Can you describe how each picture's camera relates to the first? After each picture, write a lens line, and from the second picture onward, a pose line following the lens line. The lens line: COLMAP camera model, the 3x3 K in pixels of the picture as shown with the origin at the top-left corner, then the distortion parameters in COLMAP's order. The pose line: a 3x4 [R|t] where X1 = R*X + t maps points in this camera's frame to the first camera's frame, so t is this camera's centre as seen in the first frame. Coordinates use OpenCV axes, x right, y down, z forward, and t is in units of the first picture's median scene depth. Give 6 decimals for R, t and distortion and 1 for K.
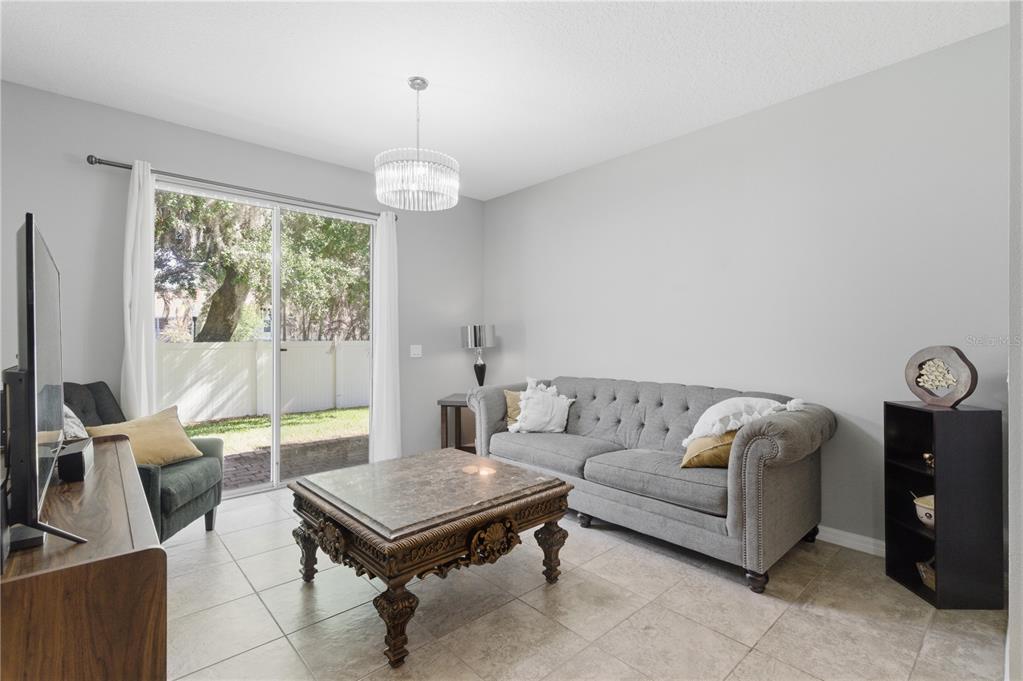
lens RADIAL K [[464.5, 0, 509.6], [0, 464.5, 338.5], [0, 0, 1]] dist [-0.001361, -0.000138]
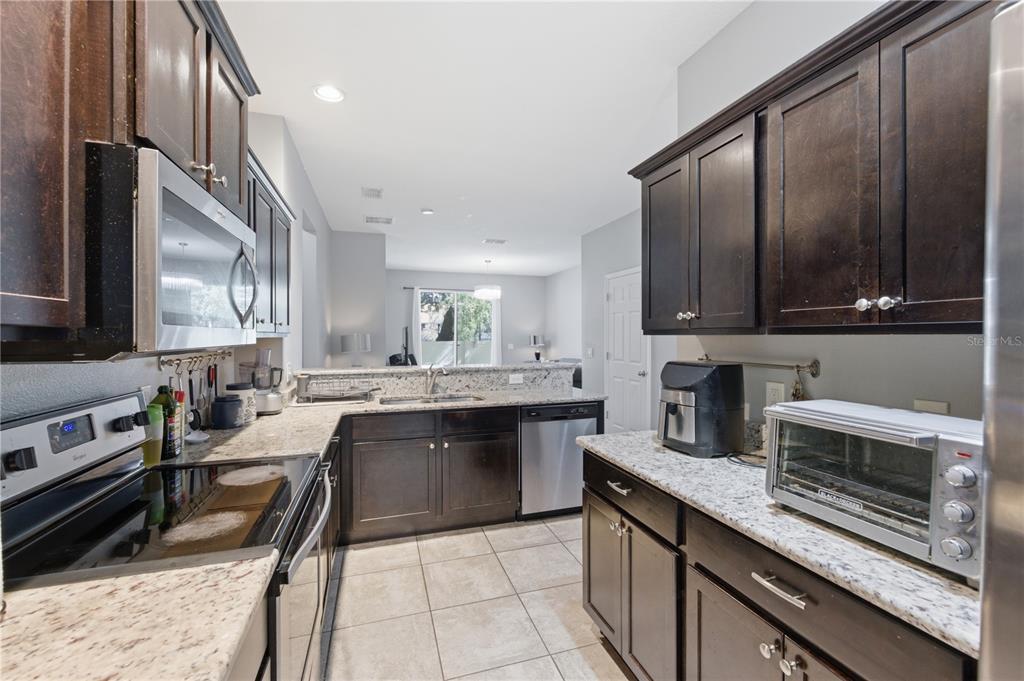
lens RADIAL K [[465.0, 0, 514.6], [0, 465.0, 338.5], [0, 0, 1]] dist [-0.001361, -0.000138]
pose [[0.902952, 0.003598, -0.429726, 0.797715], [-0.000837, 0.999978, 0.006613, -0.025849], [0.429740, -0.005612, 0.902935, -1.071351]]
